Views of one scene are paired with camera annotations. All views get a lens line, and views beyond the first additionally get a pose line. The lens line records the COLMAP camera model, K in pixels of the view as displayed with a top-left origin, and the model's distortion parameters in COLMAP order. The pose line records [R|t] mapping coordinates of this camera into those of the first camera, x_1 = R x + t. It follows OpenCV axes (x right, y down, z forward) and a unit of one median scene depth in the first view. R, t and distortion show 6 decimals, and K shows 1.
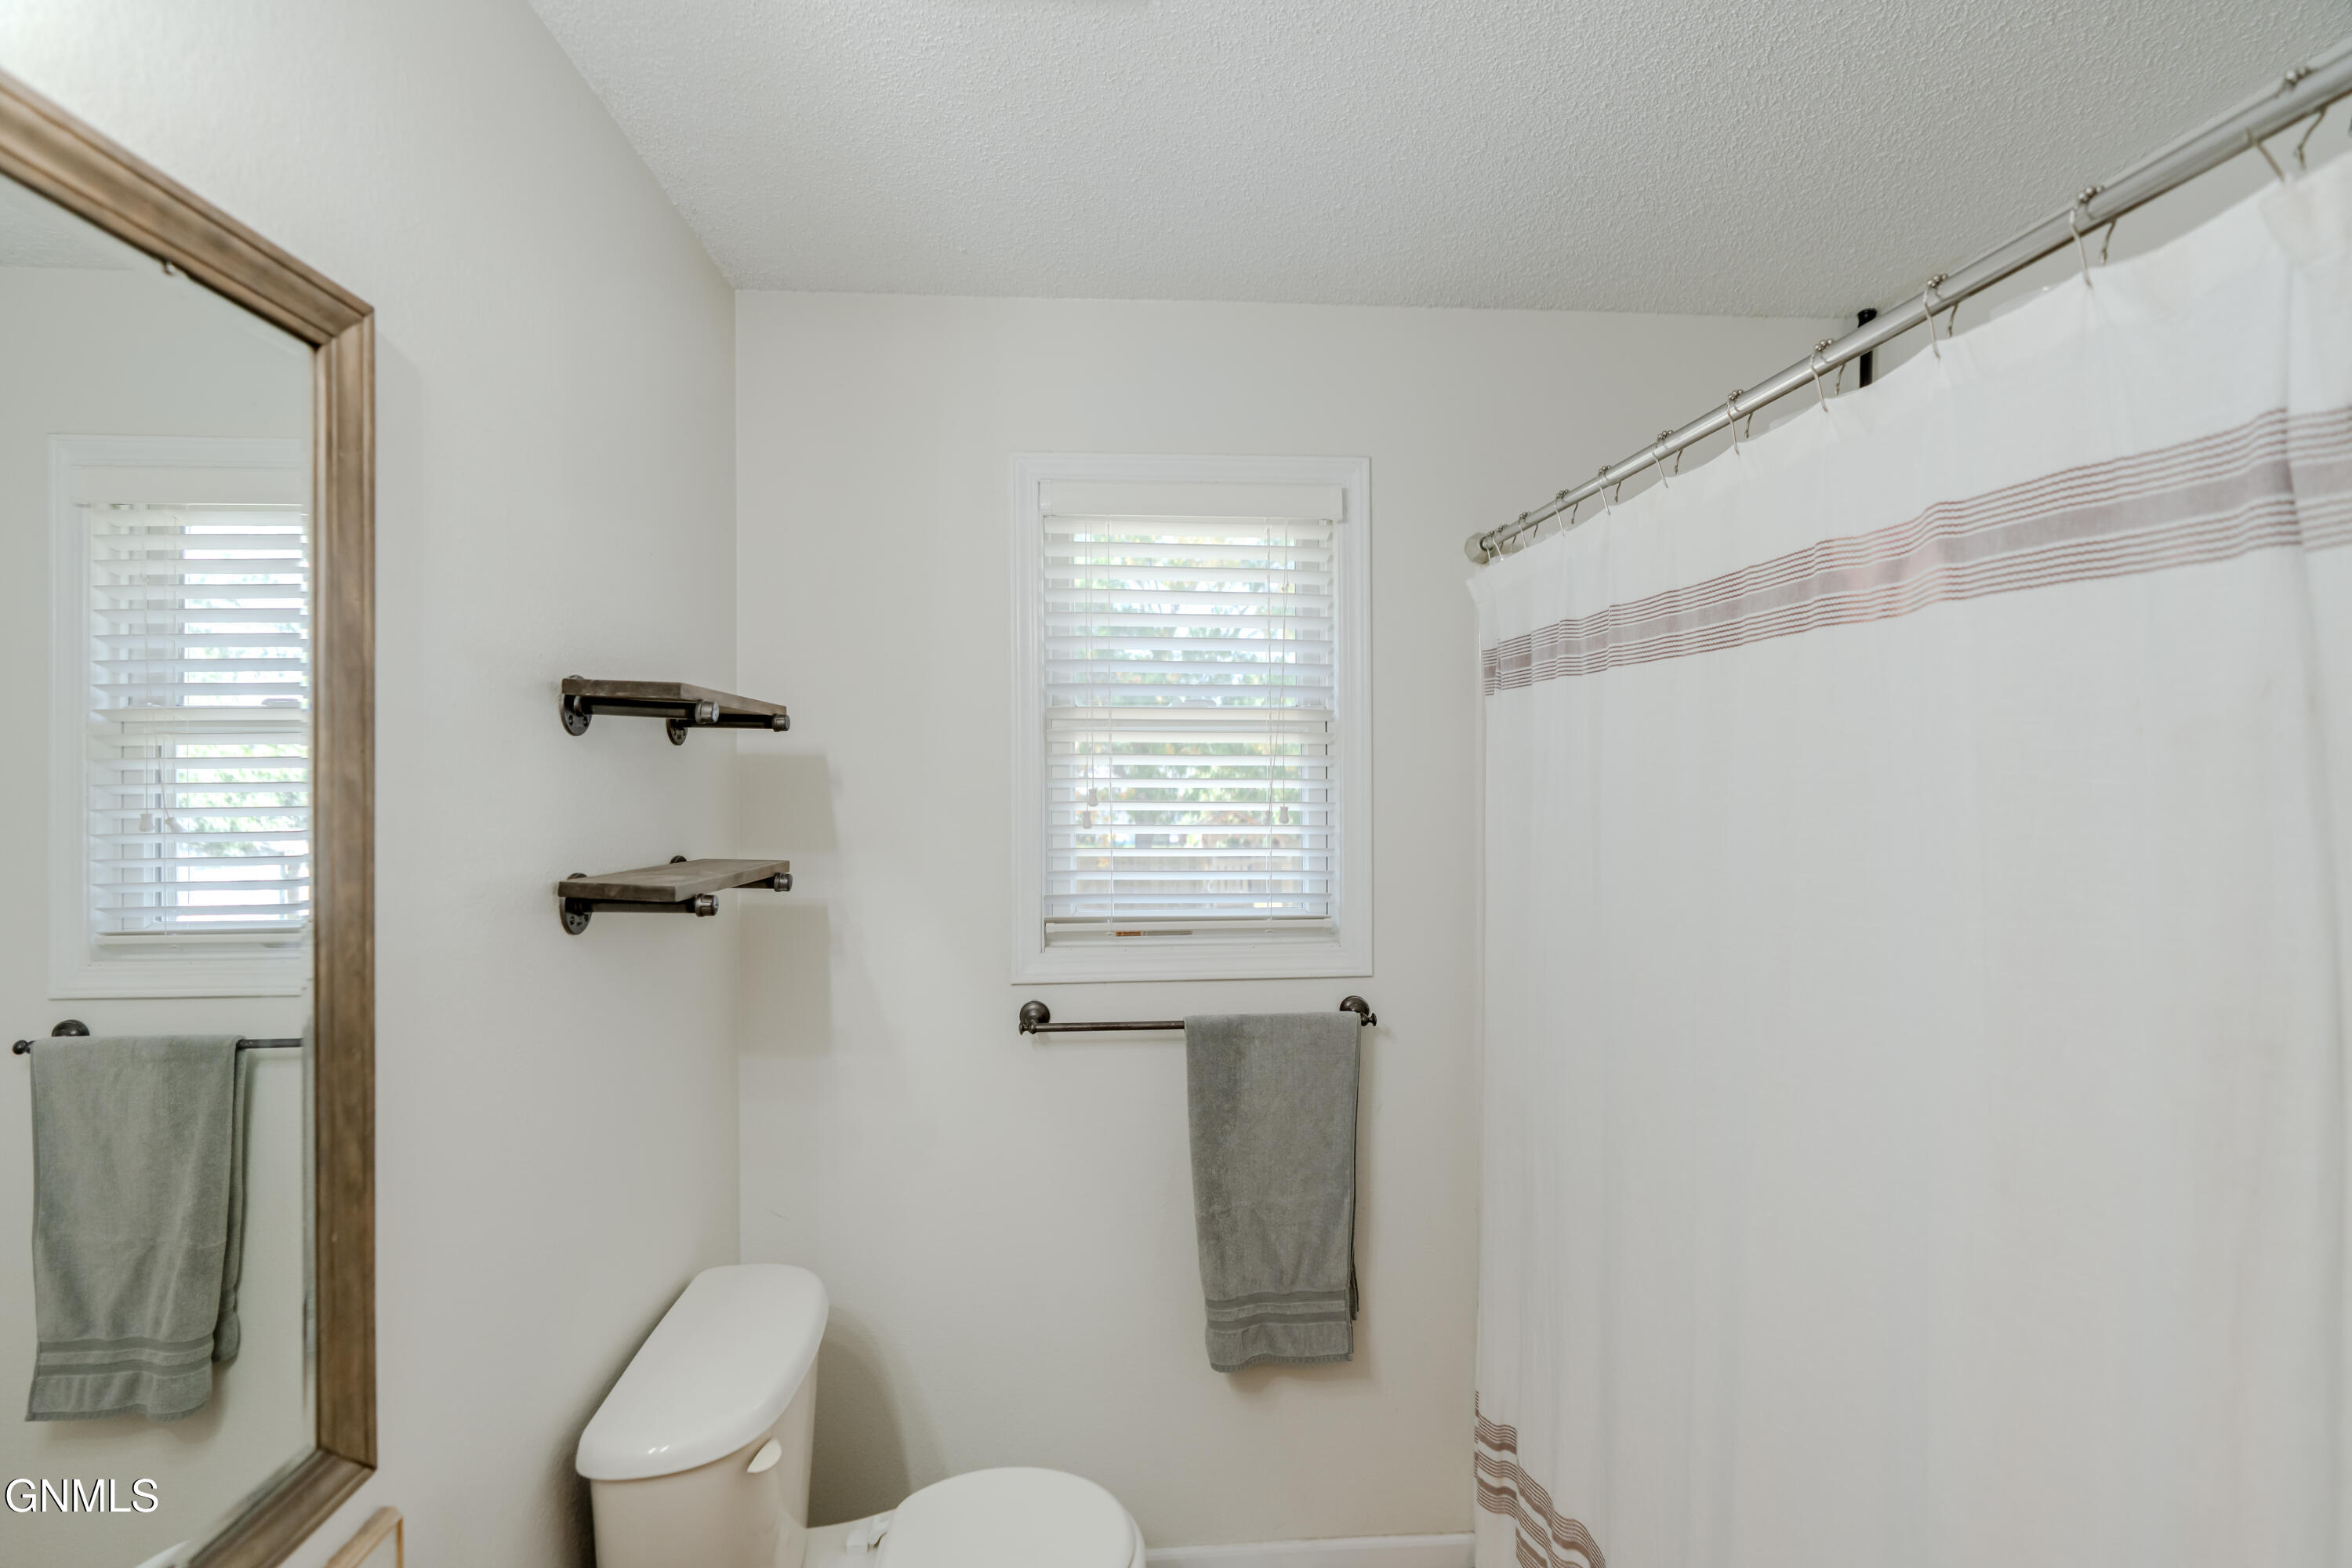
lens RADIAL K [[1070.2, 0, 1175.9], [0, 1070.2, 760.0], [0, 0, 1]] dist [-0.008907, 0.005223]
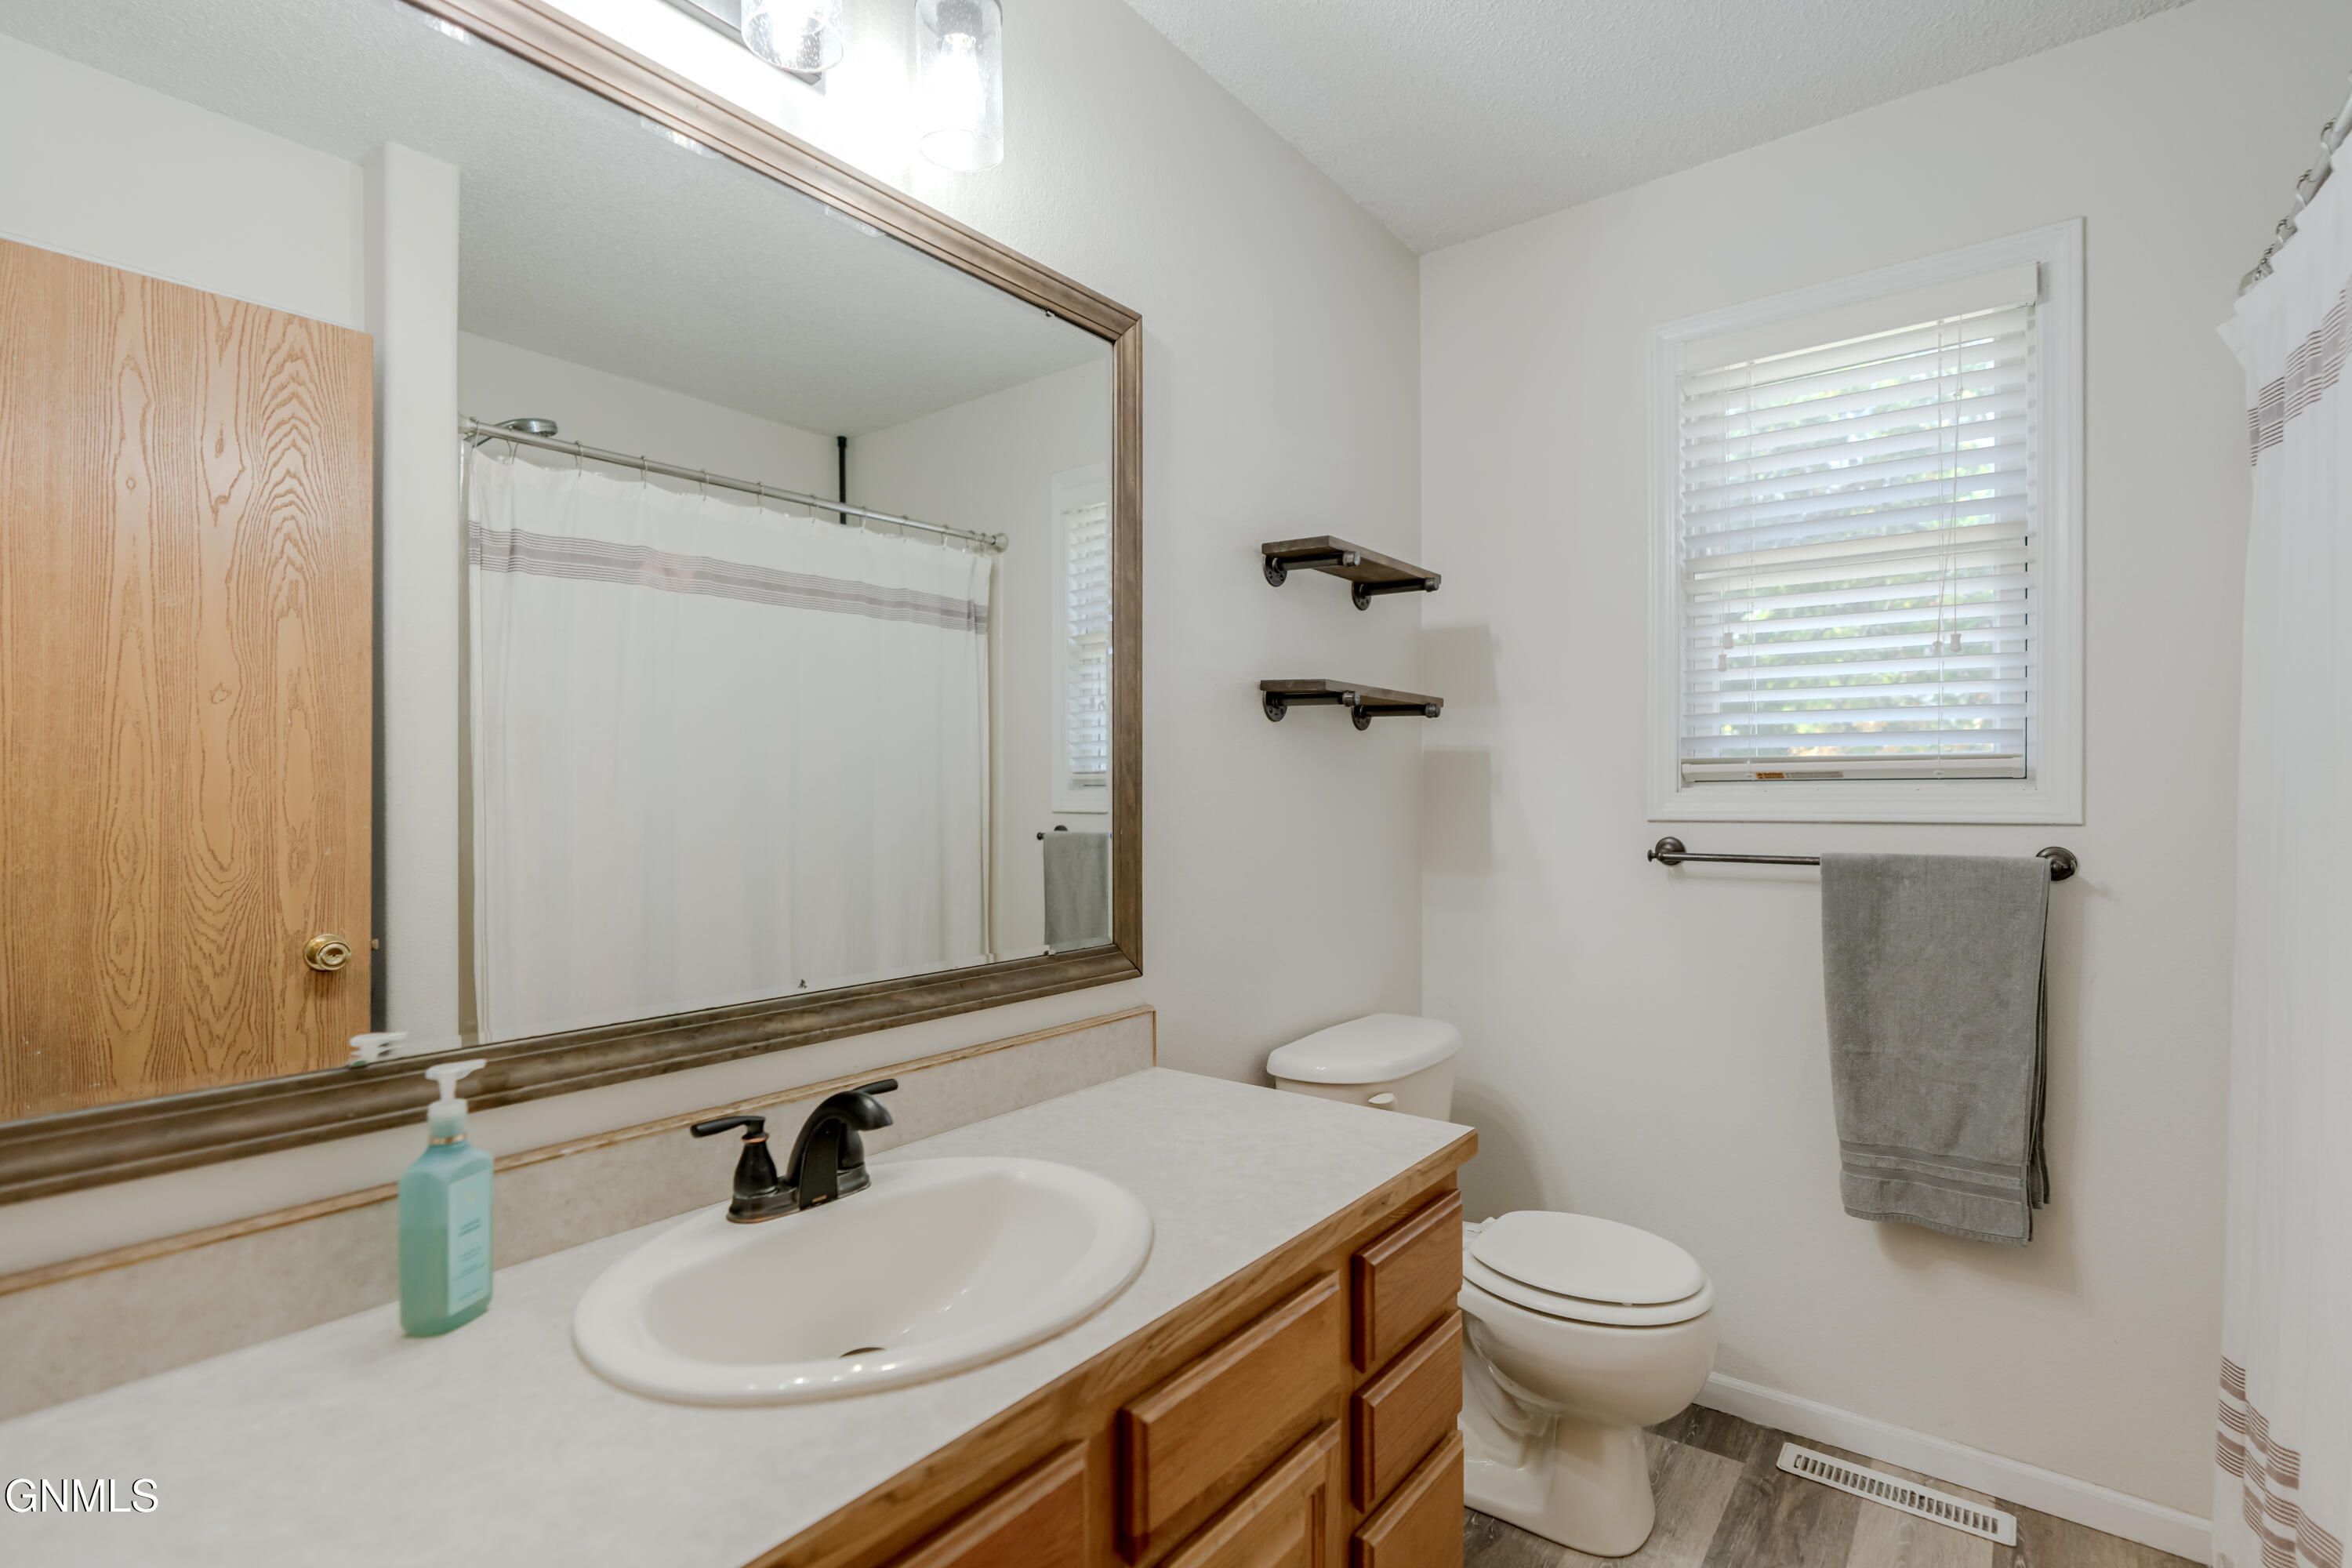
lens RADIAL K [[1205.9, 0, 1174.8], [0, 1205.9, 827.7], [0, 0, 1]] dist [-0.015157, 0.007928]
pose [[0.724611, 0.003896, -0.689147, 0.343687], [0.000853, 0.999978, 0.006550, 0.213127], [0.689158, -0.005334, 0.724592, -0.210668]]
